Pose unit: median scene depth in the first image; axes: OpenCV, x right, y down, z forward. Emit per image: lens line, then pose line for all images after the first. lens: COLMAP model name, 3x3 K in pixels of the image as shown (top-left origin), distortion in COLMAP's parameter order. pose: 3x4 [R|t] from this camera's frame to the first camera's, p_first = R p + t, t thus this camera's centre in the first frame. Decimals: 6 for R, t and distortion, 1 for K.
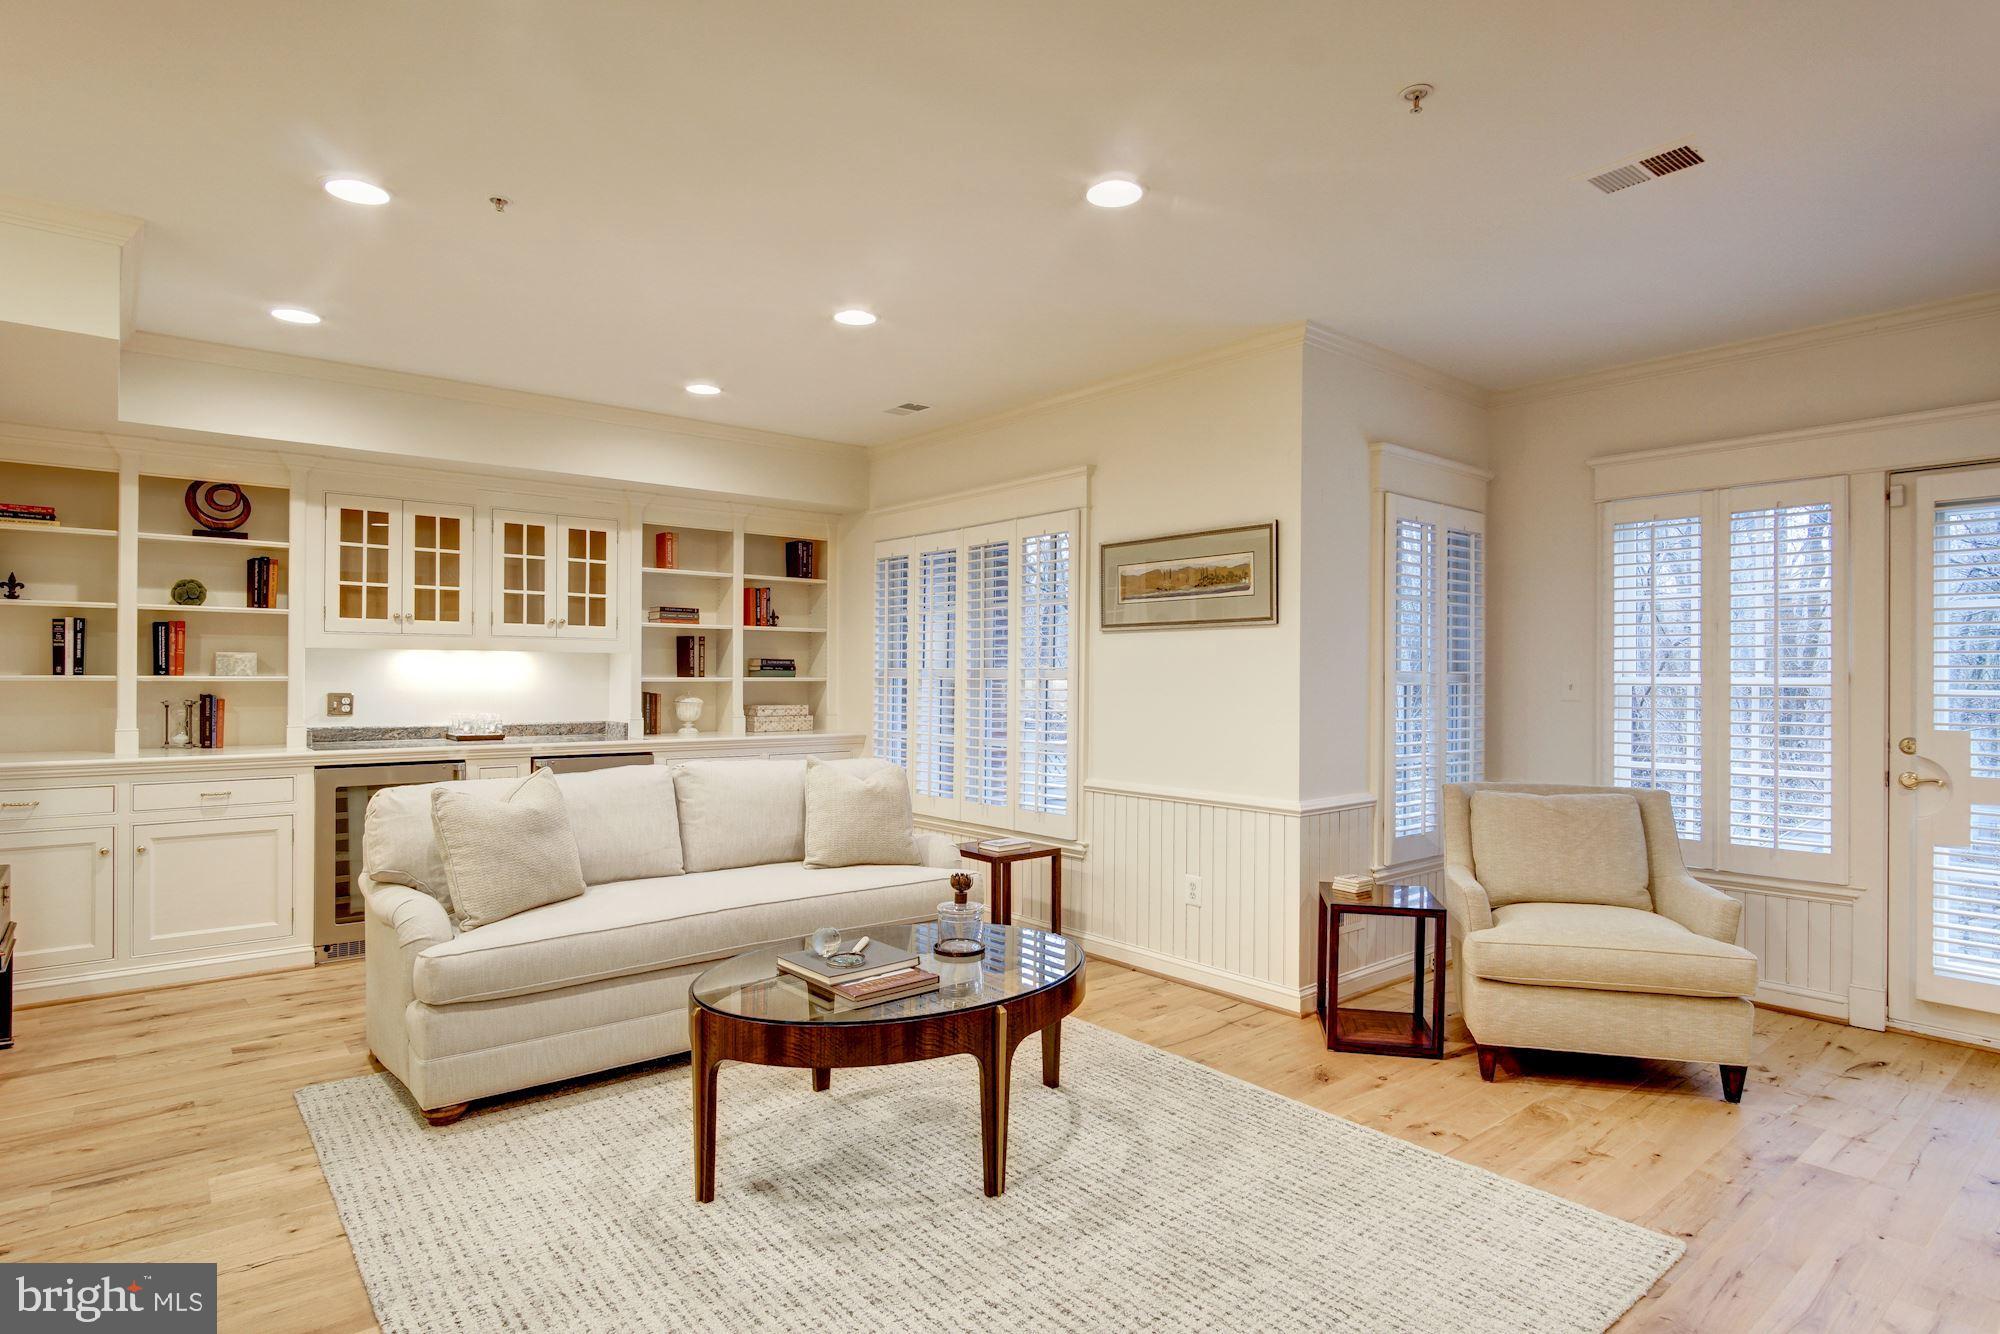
lens RADIAL K [[1067.6, 0, 999.3], [0, 1067.6, 670.6], [0, 0, 1]] dist [-0.018773, 0.009621]
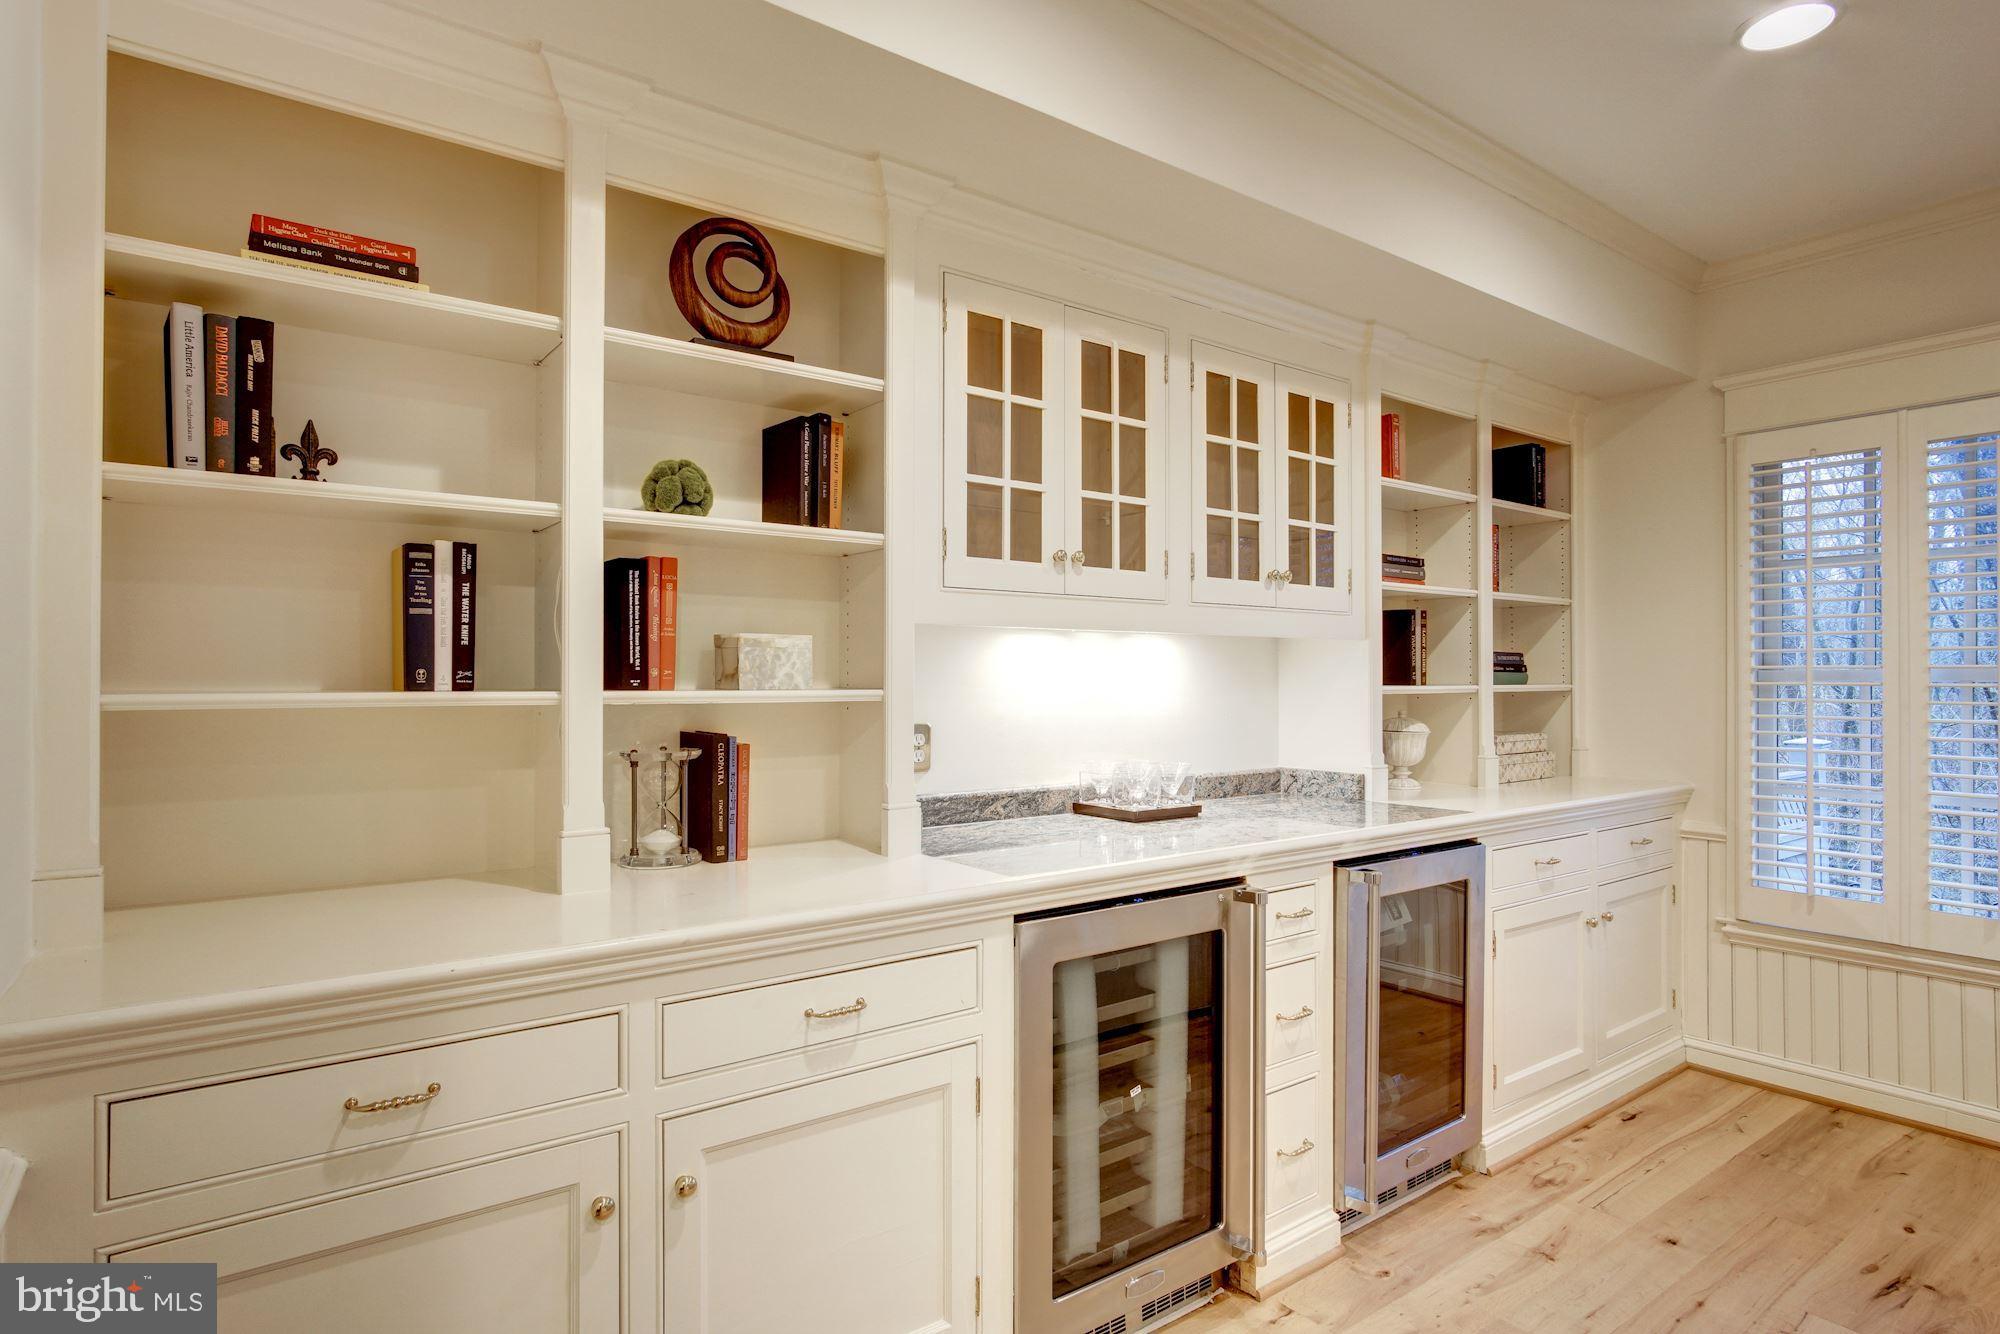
lens RADIAL K [[1067.6, 0, 999.3], [0, 1067.6, 670.6], [0, 0, 1]] dist [-0.018773, 0.009621]
pose [[0.998775, -0.004858, -0.049252, -0.610229], [0.004722, 0.999985, -0.002871, -0.000965], [0.049266, 0.002634, 0.998782, 0.578227]]
